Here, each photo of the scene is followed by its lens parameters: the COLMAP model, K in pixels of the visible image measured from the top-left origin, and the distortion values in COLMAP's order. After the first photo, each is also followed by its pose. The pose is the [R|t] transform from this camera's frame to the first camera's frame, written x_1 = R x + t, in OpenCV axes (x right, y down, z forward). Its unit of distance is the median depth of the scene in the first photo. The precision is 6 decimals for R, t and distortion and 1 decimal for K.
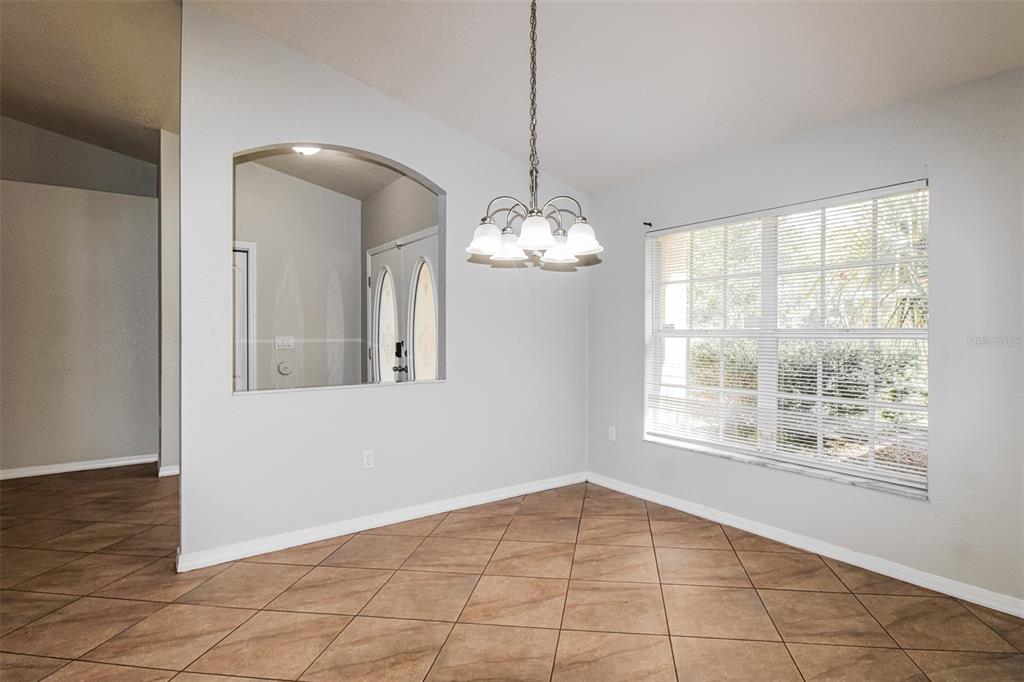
lens RADIAL K [[536.5, 0, 543.7], [0, 536.5, 346.9], [0, 0, 1]] dist [-0.019672, -0.001100]
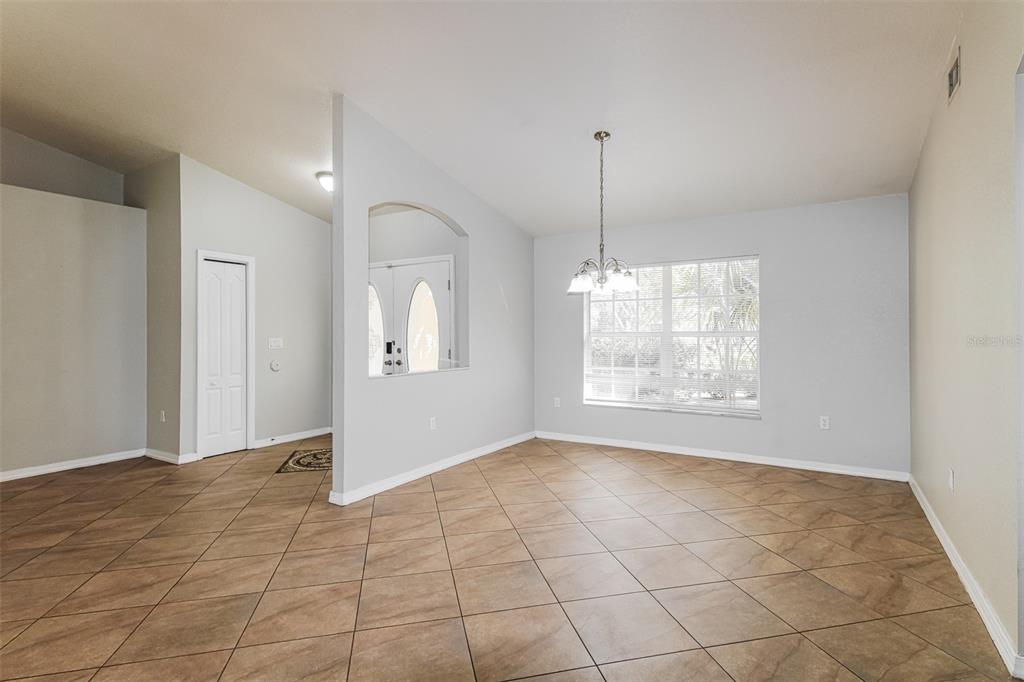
lens RADIAL K [[502.3, 0, 517.8], [0, 502.3, 337.7], [0, 0, 1]] dist [0.006904, -0.005864]
pose [[0.936068, -0.004865, 0.351785, -0.482911], [0.013055, 0.999696, -0.020913, 0.012325], [-0.351576, 0.024169, 0.935847, -0.272654]]
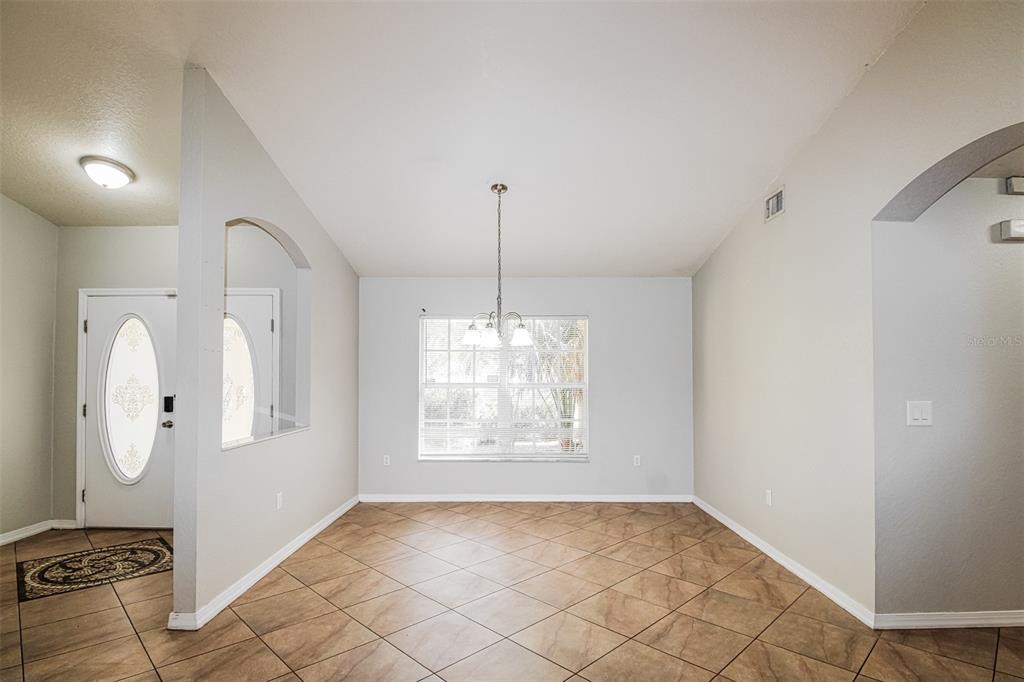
lens RADIAL K [[514.9, 0, 518.2], [0, 514.9, 367.6], [0, 0, 1]] dist [-0.015602, -0.004176]
pose [[0.615505, 0.019608, 0.787889, -0.721386], [0.021029, 0.998926, -0.041287, -0.010237], [-0.787852, 0.041981, 0.614432, -0.058888]]
